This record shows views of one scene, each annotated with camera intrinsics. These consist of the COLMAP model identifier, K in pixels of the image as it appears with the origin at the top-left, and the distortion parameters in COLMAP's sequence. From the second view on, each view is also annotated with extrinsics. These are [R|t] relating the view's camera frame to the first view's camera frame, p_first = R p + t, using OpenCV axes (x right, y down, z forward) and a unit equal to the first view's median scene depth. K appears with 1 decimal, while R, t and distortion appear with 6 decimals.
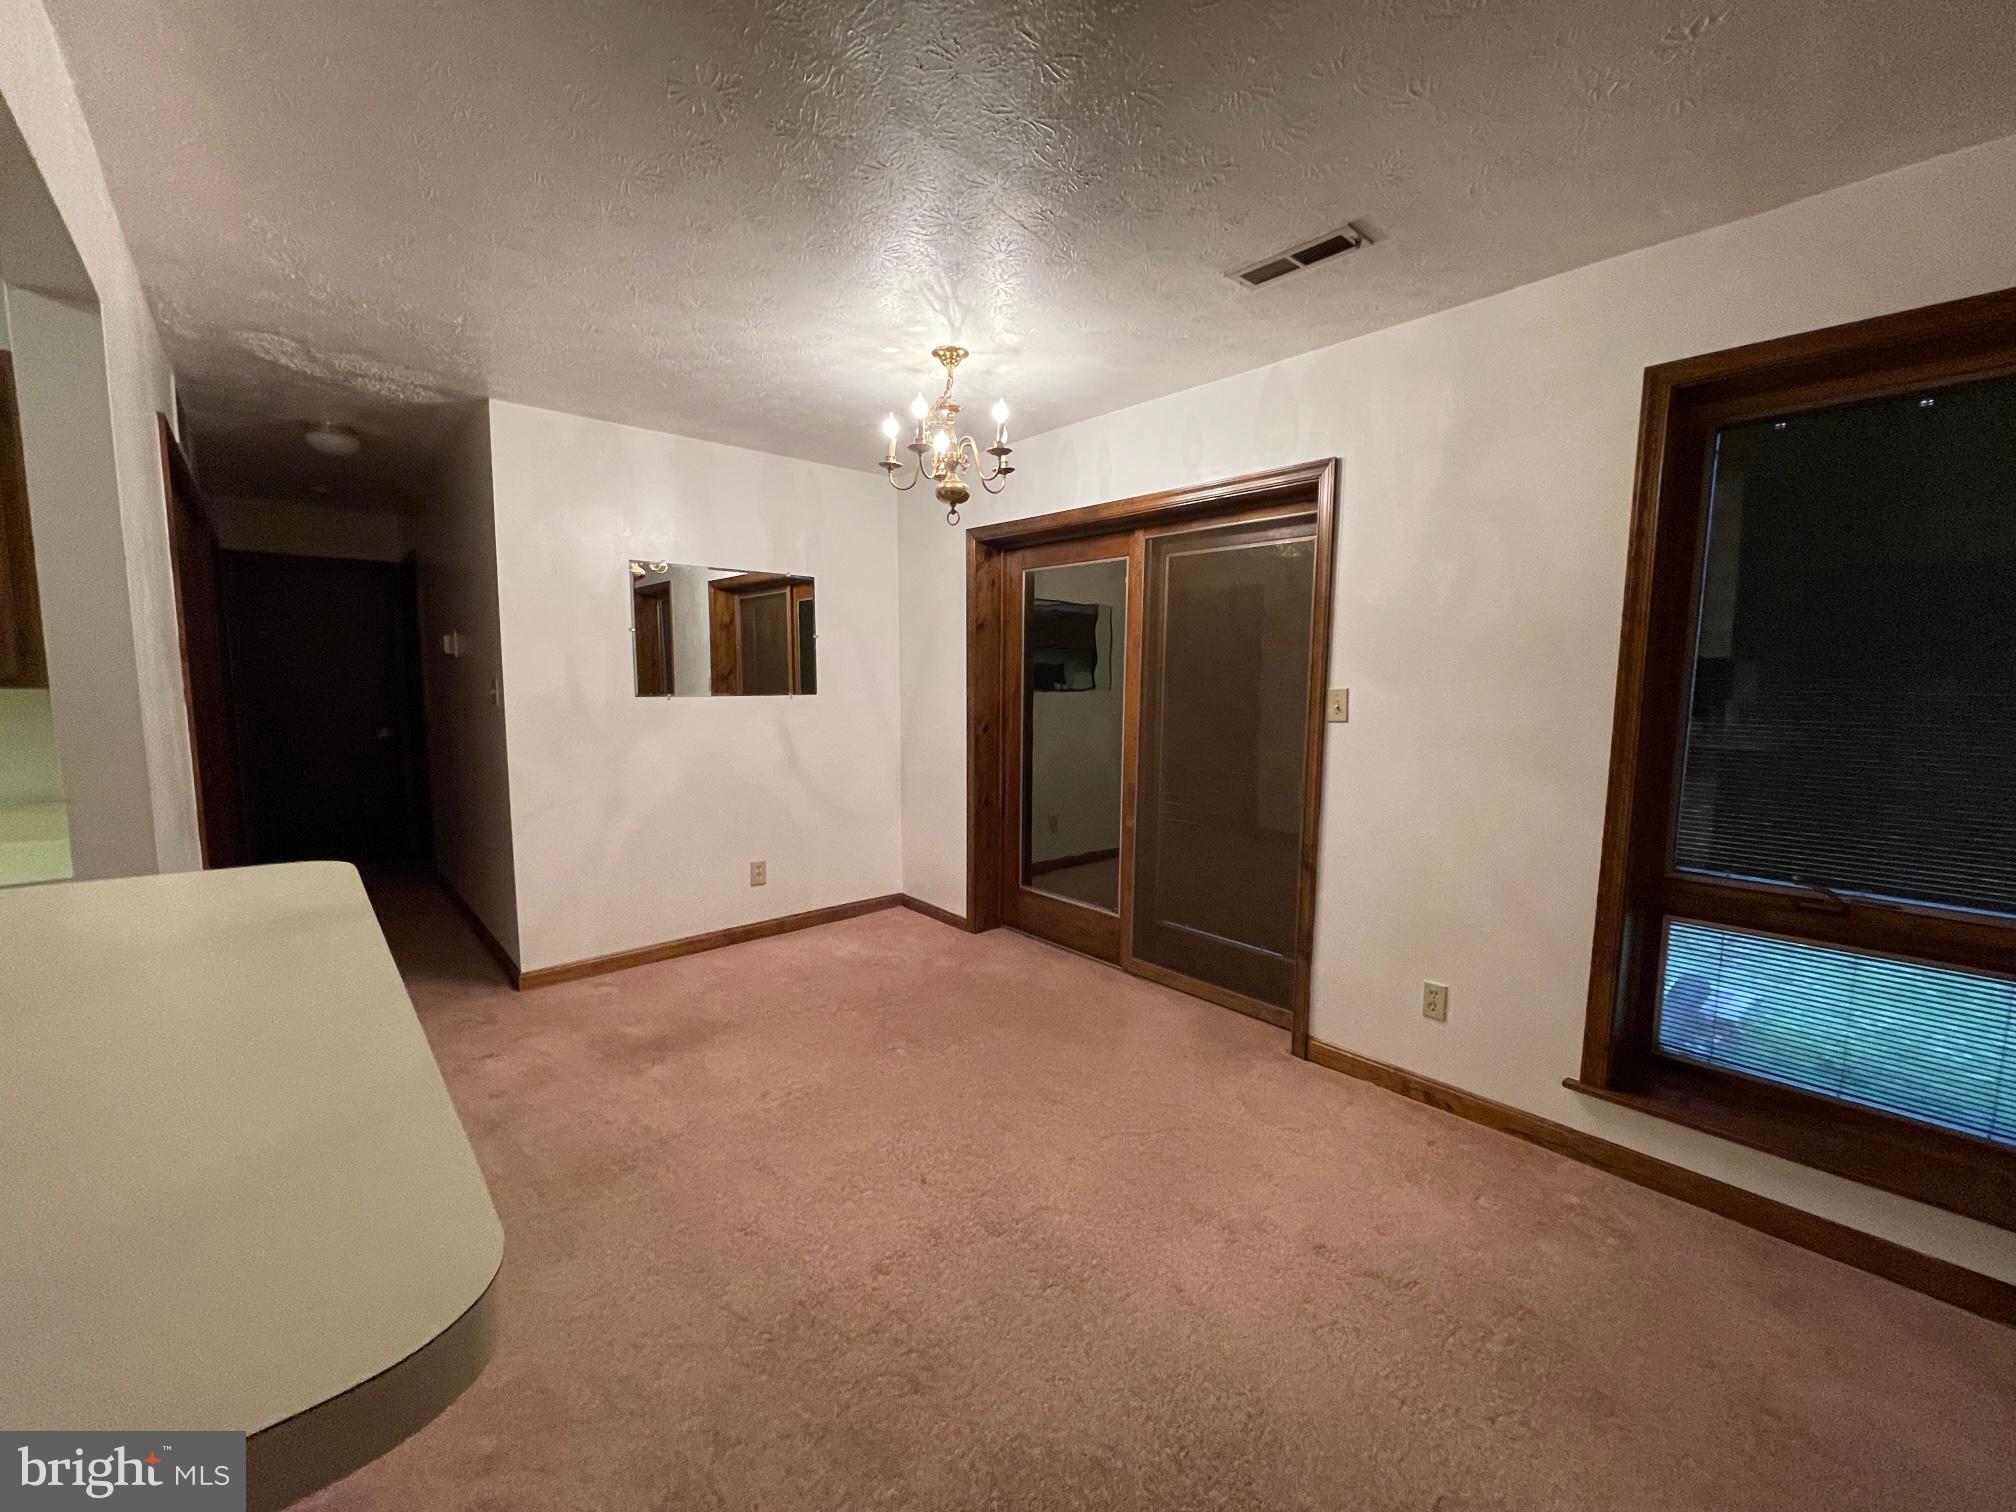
lens RADIAL K [[807.8, 0, 1006.4], [0, 807.8, 763.9], [0, 0, 1]] dist [-0.002443, -0.000081]
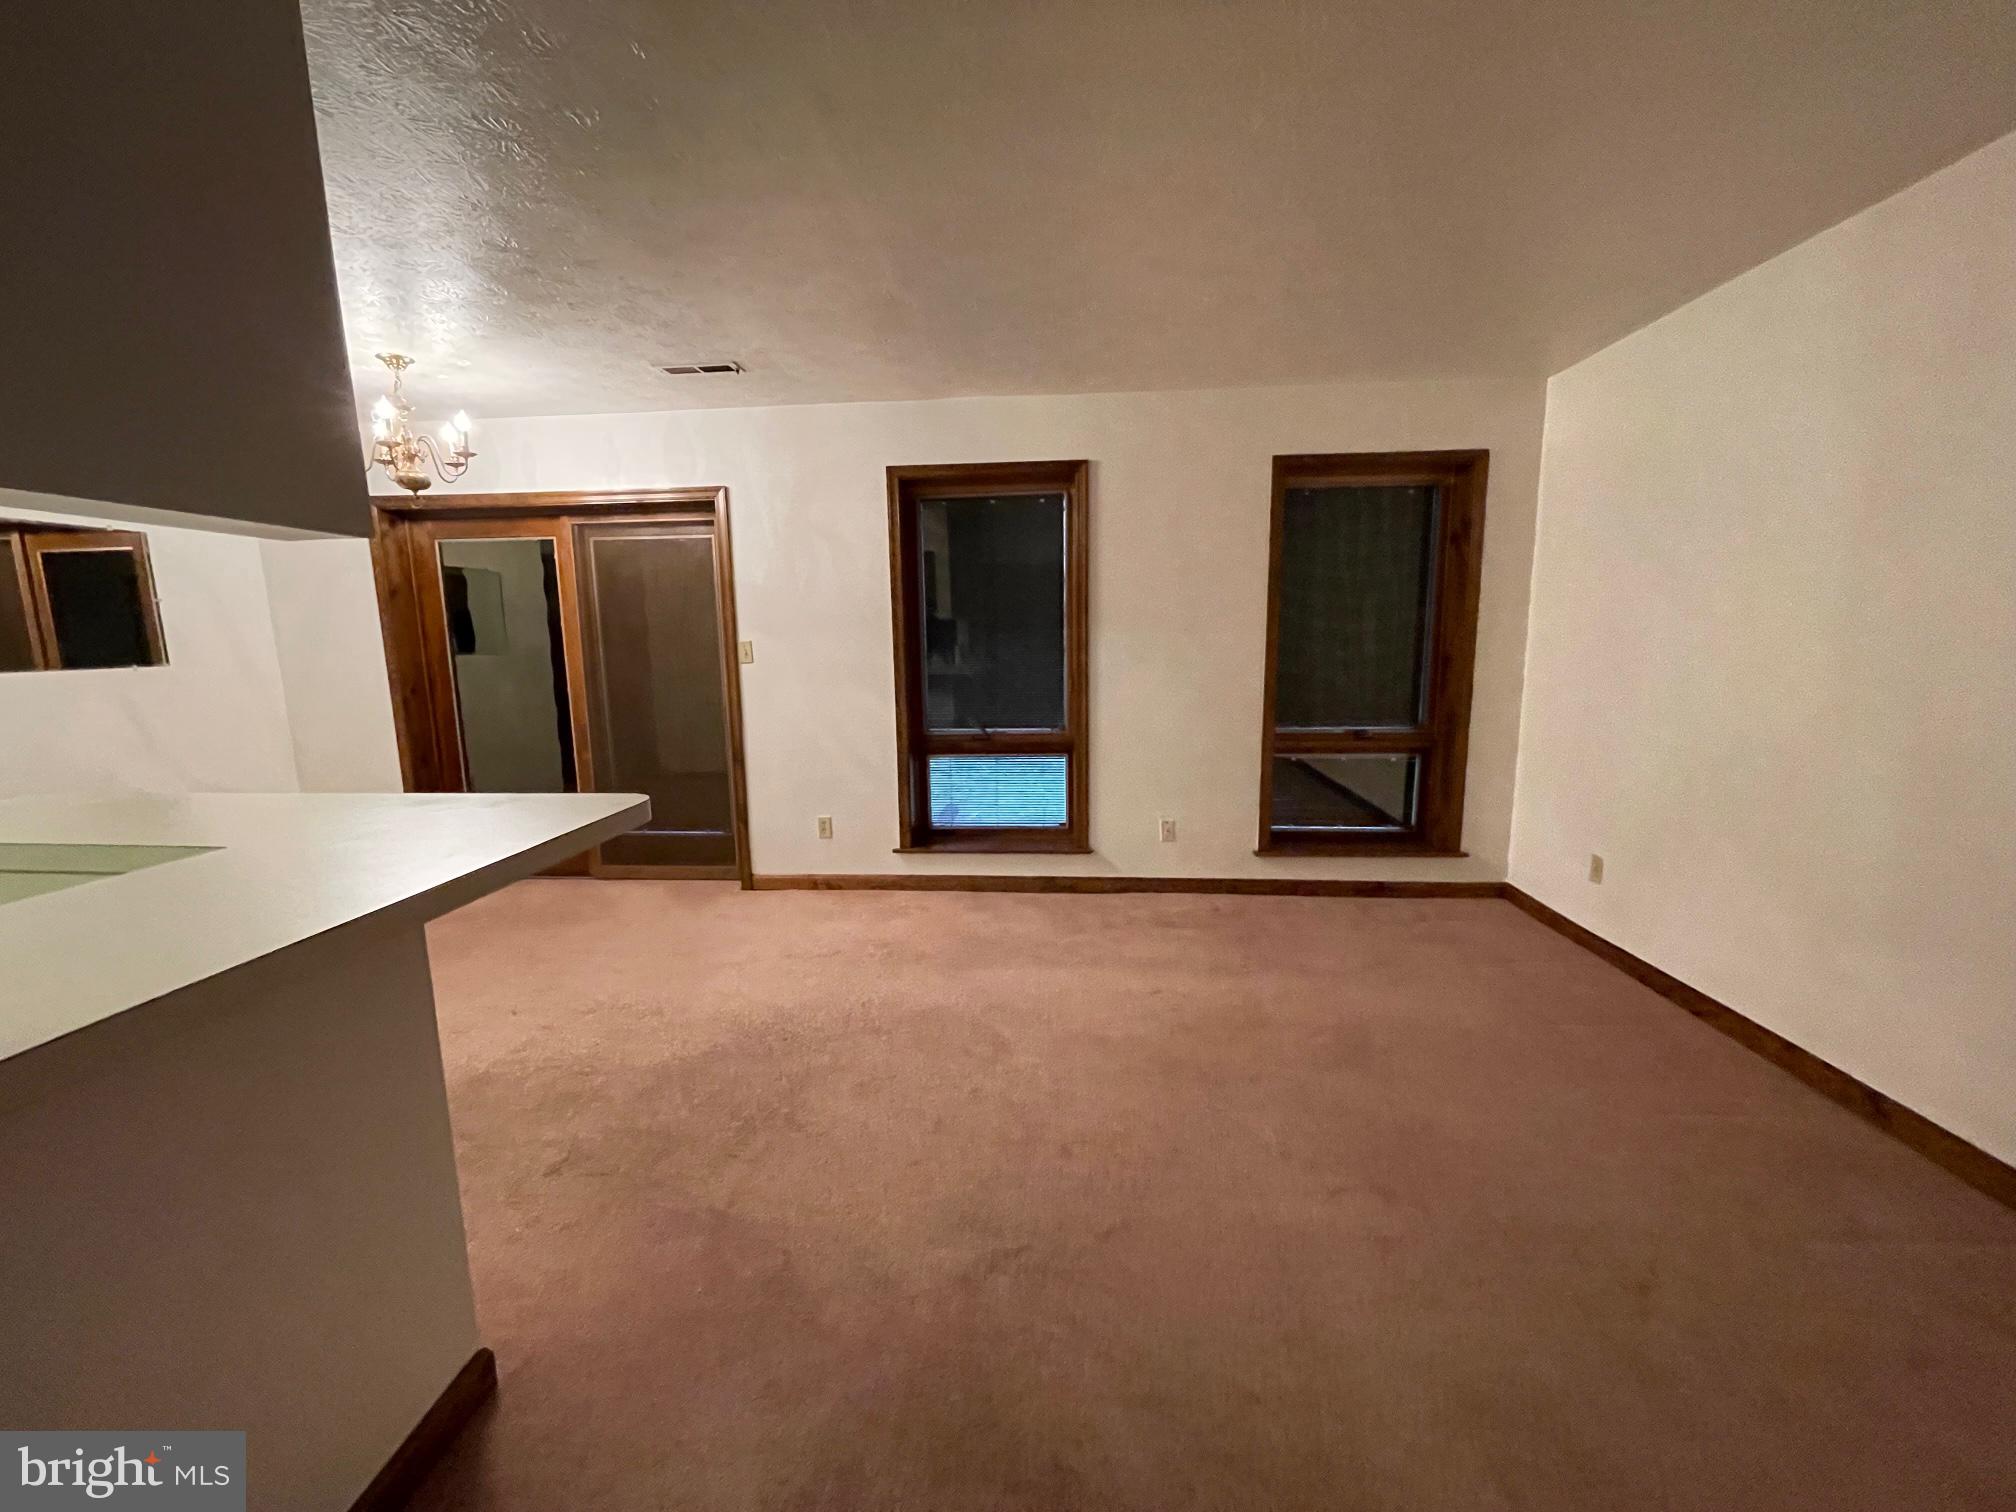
lens RADIAL K [[807.8, 0, 1006.4], [0, 807.8, 763.9], [0, 0, 1]] dist [-0.002443, -0.000081]
pose [[0.716735, -0.128353, 0.685431, -0.301572], [0.096957, 0.991710, 0.084321, 0.055327], [-0.690572, 0.006022, 0.723239, -0.428905]]
